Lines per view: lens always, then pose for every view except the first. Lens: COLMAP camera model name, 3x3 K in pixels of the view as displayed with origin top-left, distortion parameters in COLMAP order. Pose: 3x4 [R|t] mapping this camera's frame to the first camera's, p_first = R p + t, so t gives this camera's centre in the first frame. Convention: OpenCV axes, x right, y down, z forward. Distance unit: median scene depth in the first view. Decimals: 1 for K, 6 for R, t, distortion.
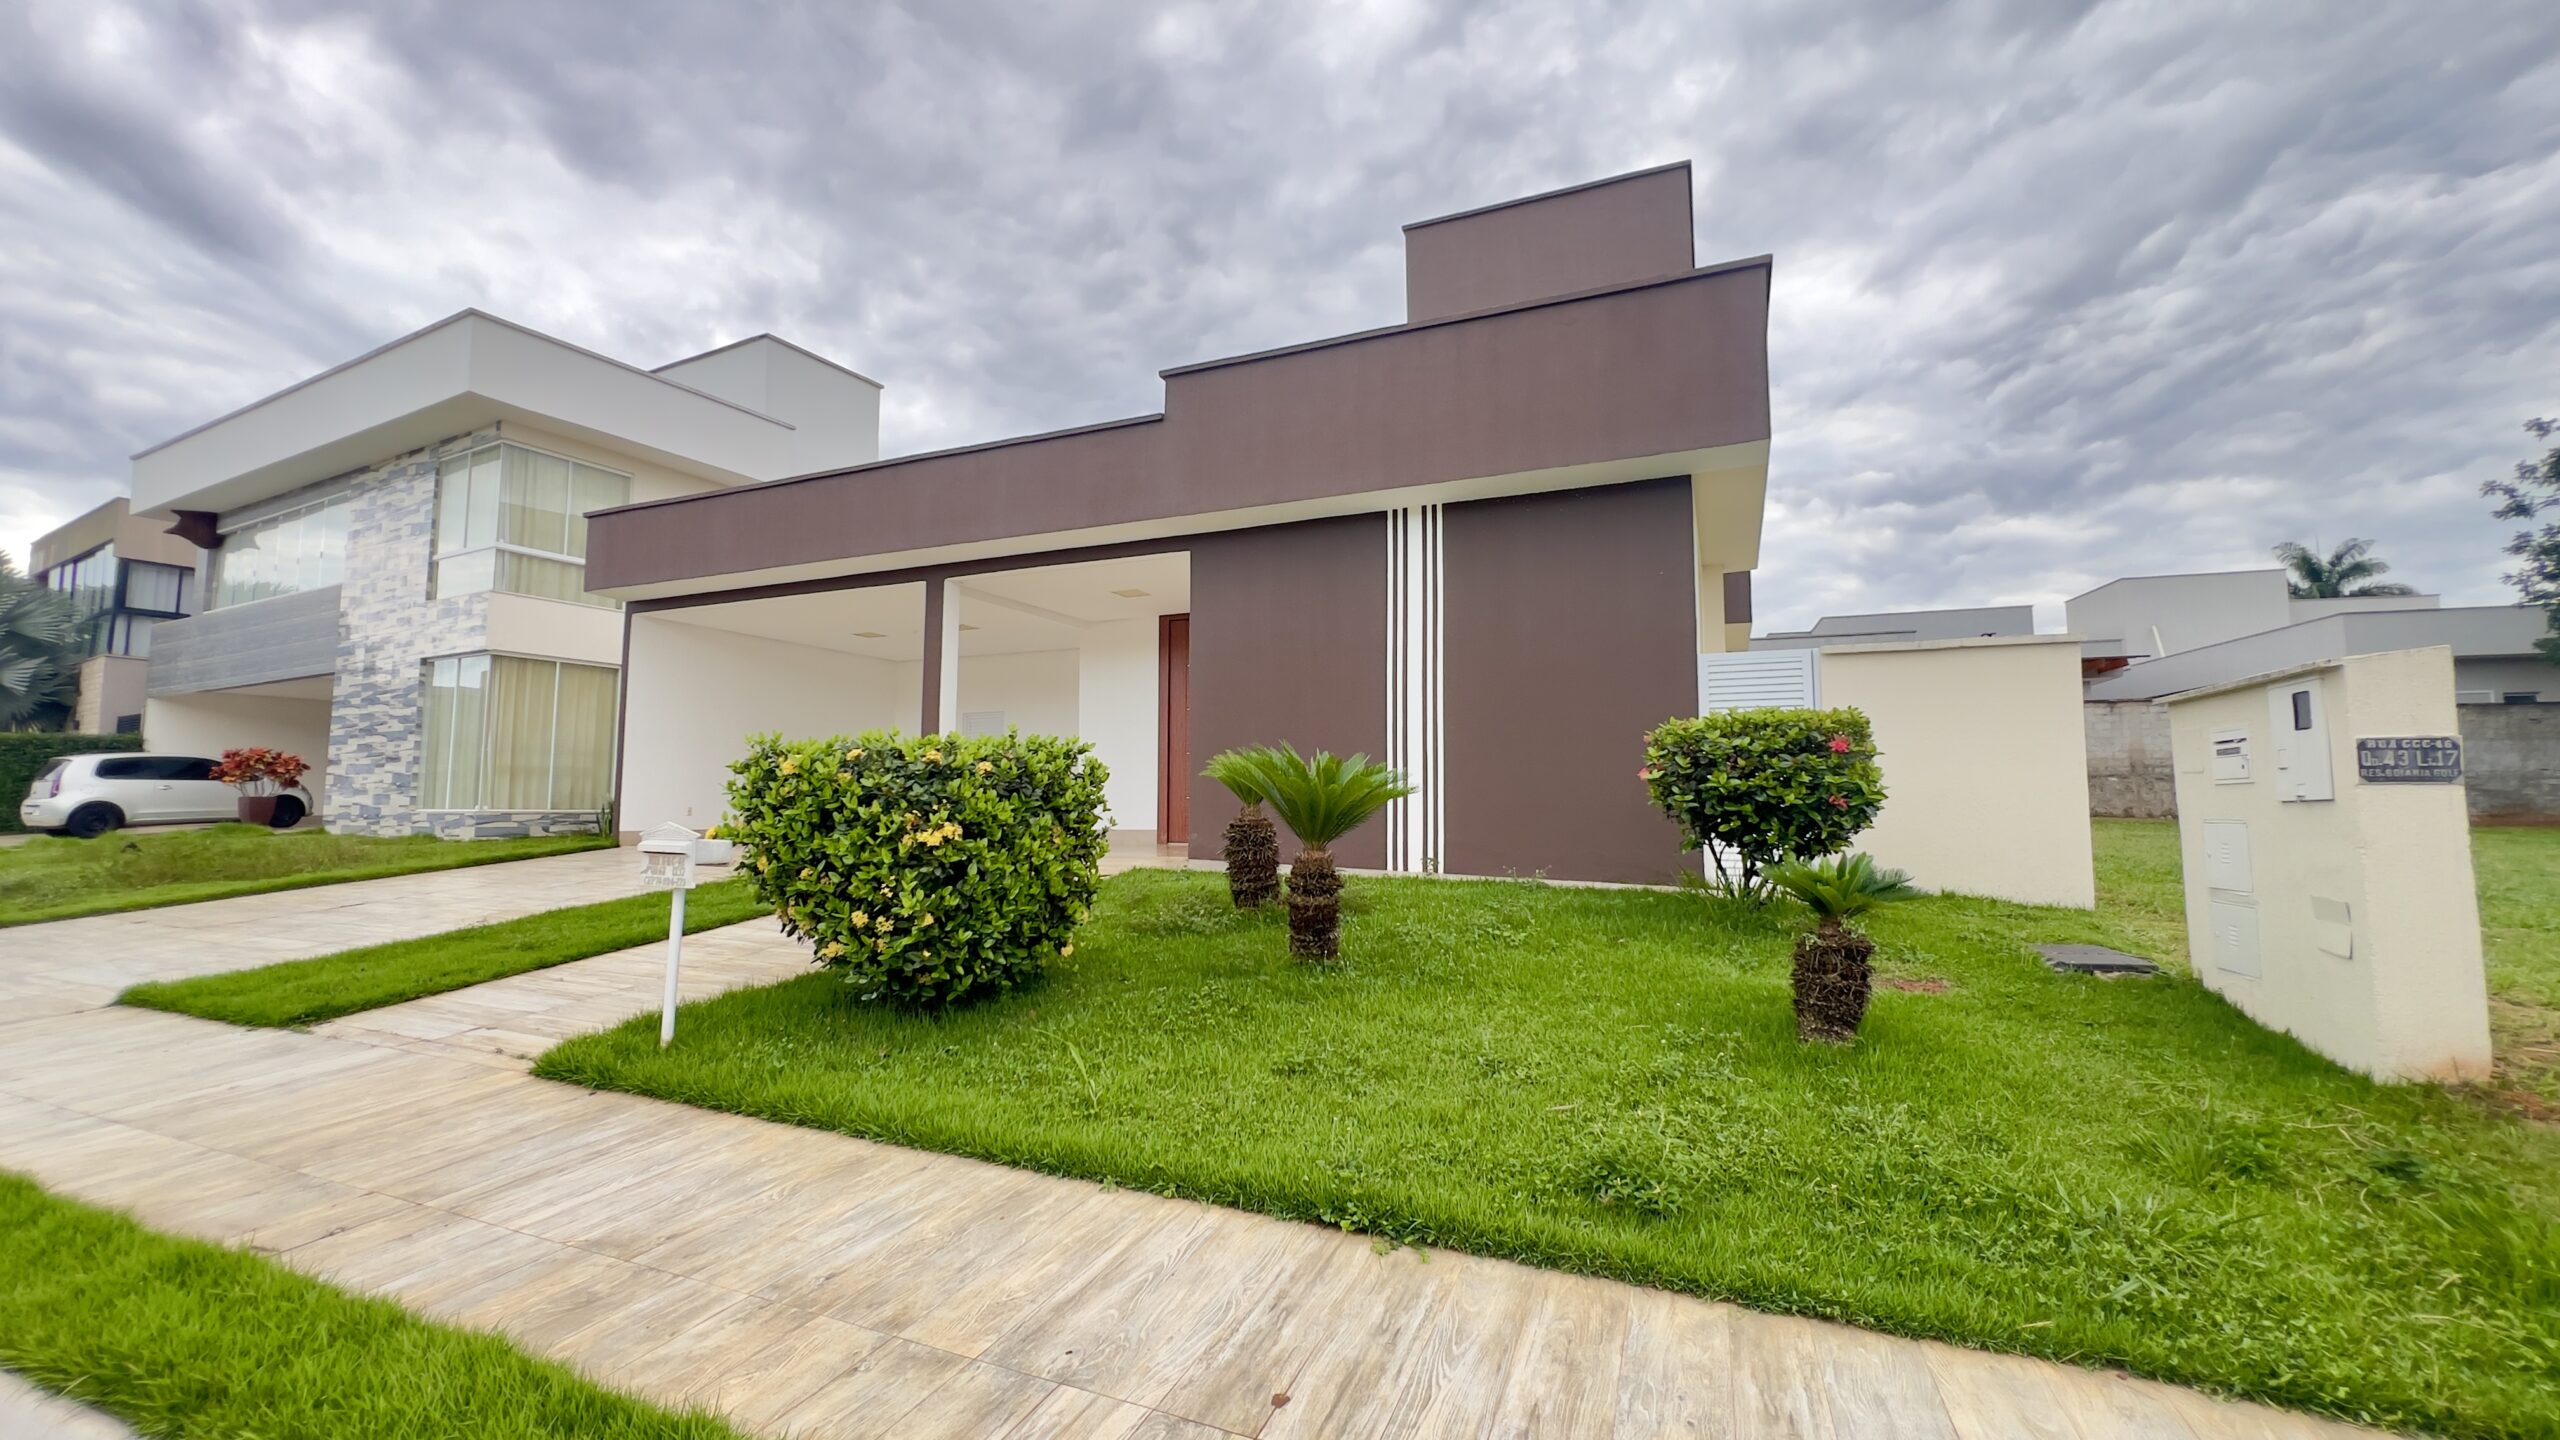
lens RADIAL K [[1032.5, 0, 1271.4], [0, 1032.5, 717.6], [0, 0, 1]] dist [-0.003237, 0.000984]
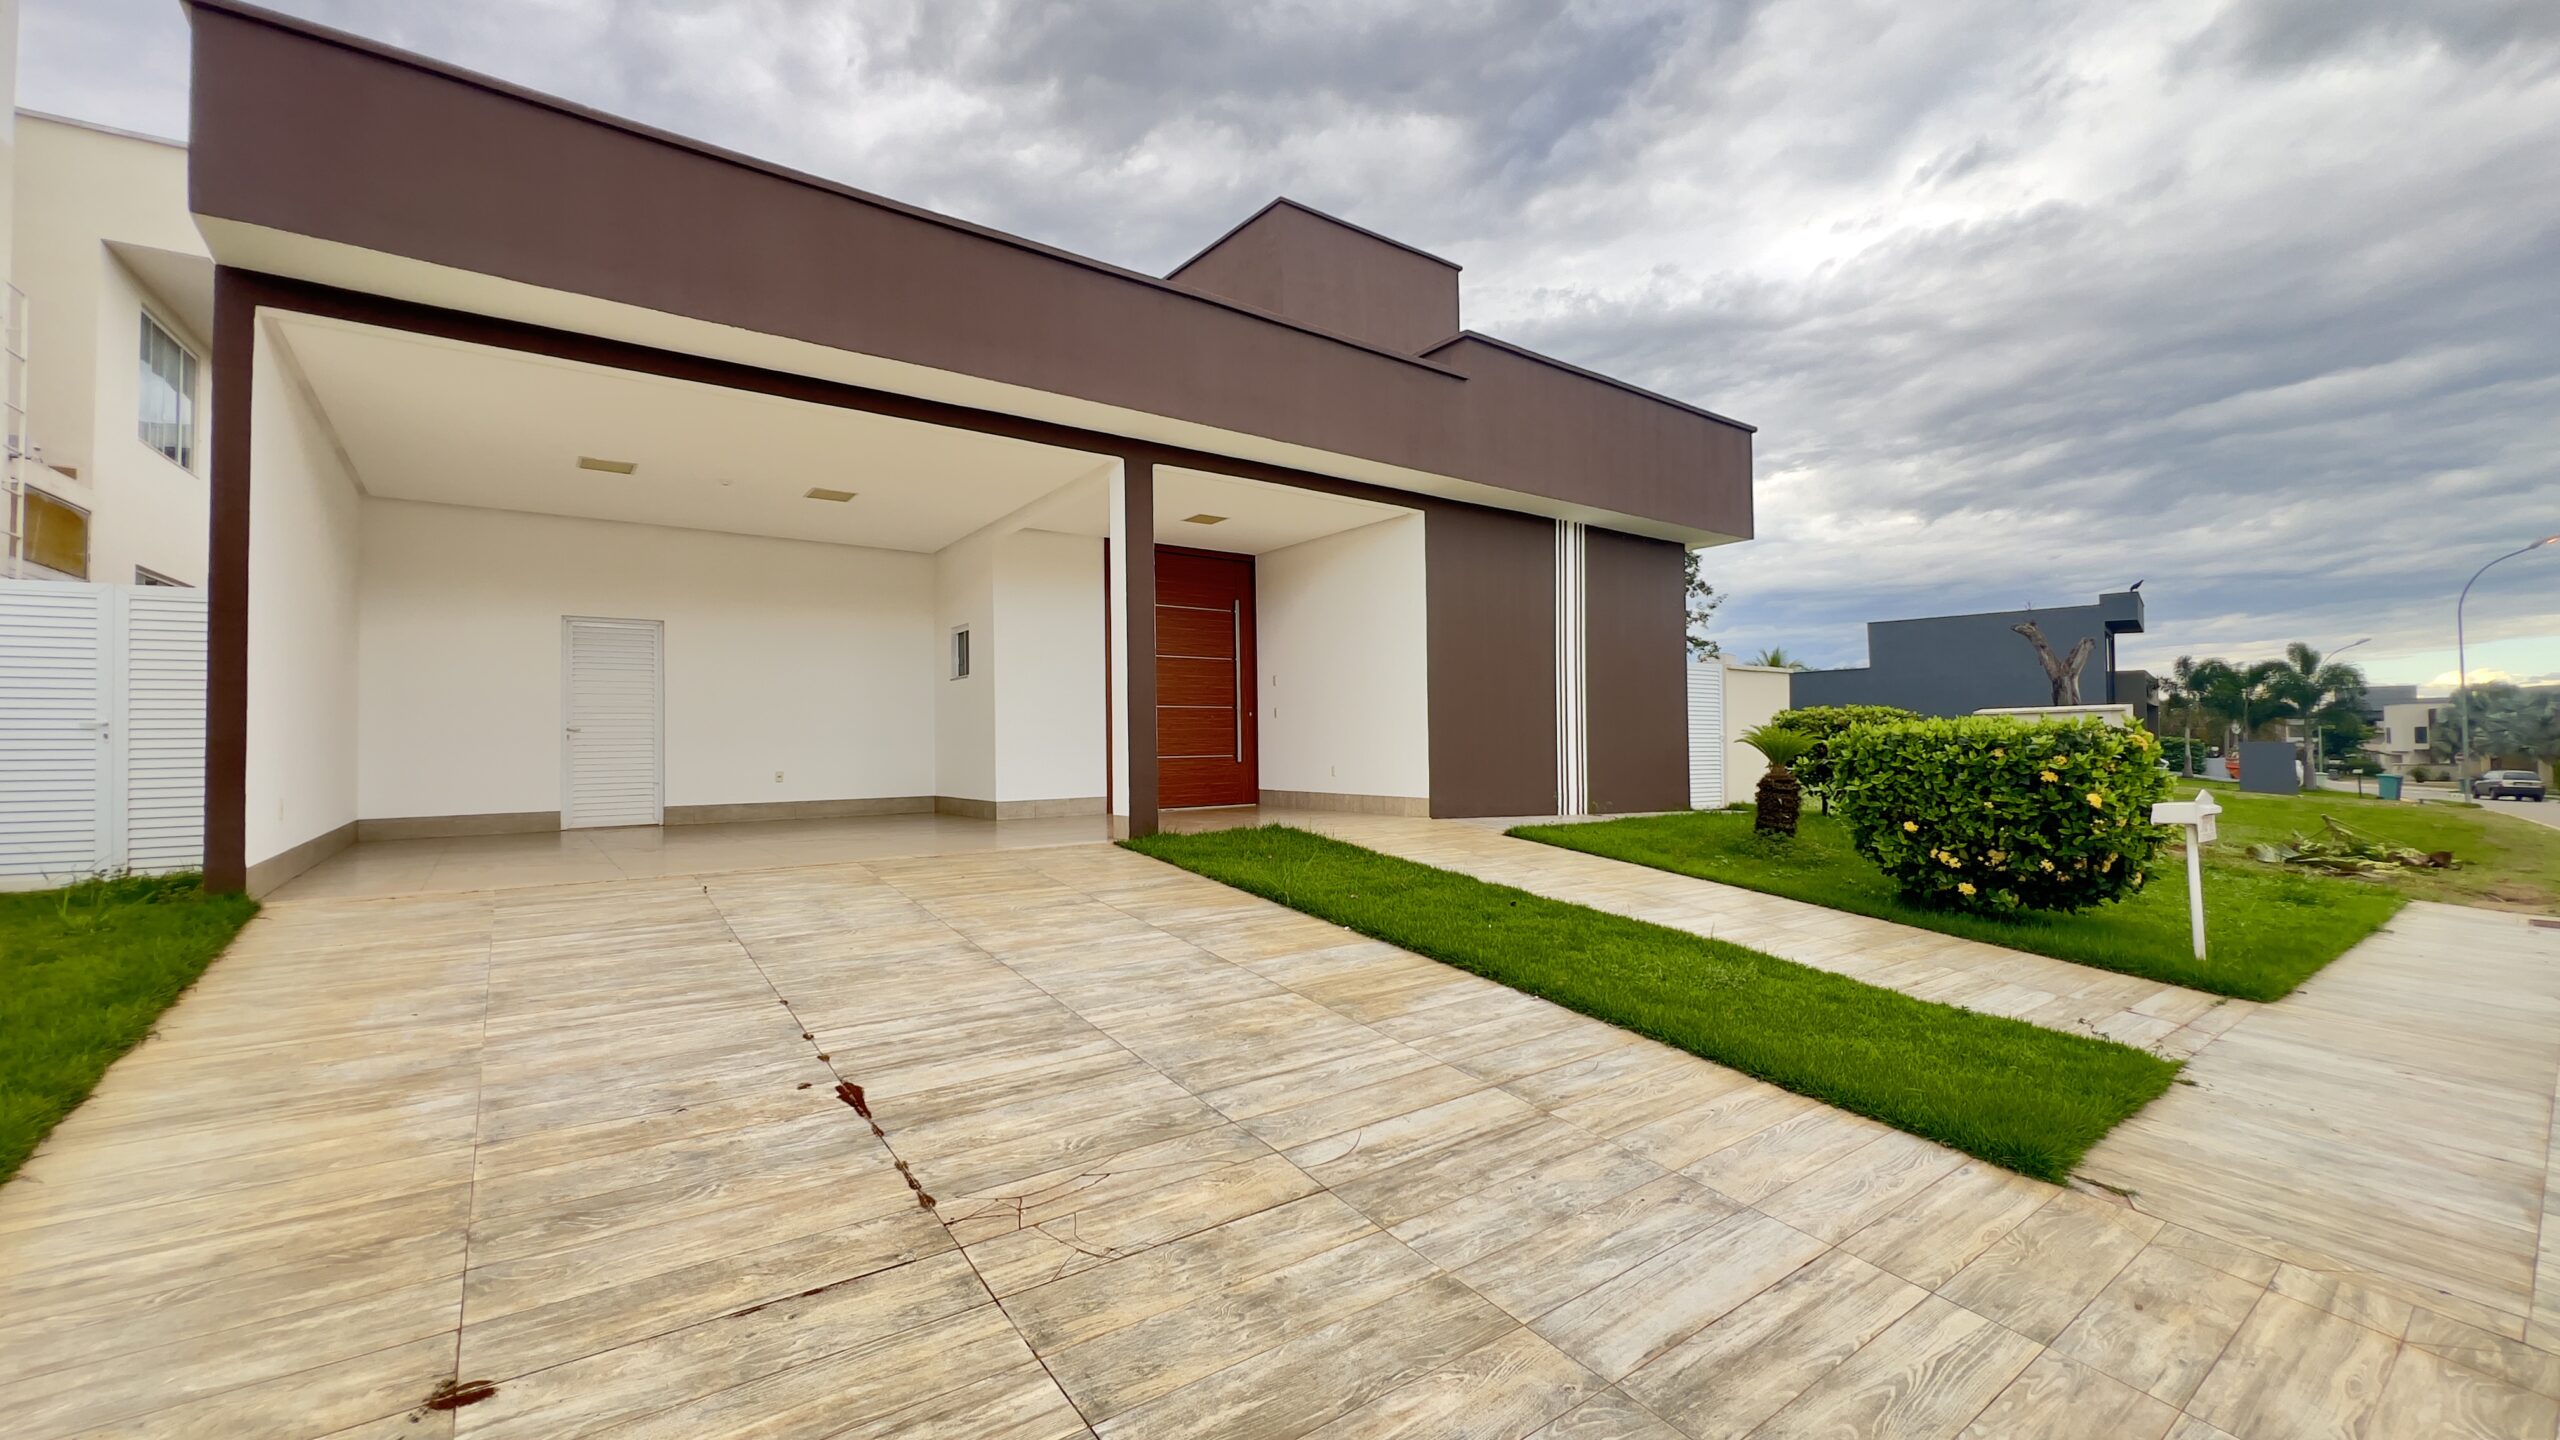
lens RADIAL K [[1032.5, 0, 1280.0], [0, 1032.5, 720.4], [0, 0, 1]] dist [-0.003237, 0.000984]
pose [[0.493815, 0.017800, 0.869385, -0.749828], [-0.060460, 0.998074, 0.013907, 0.025398], [-0.867463, -0.059431, 0.493940, 0.462770]]
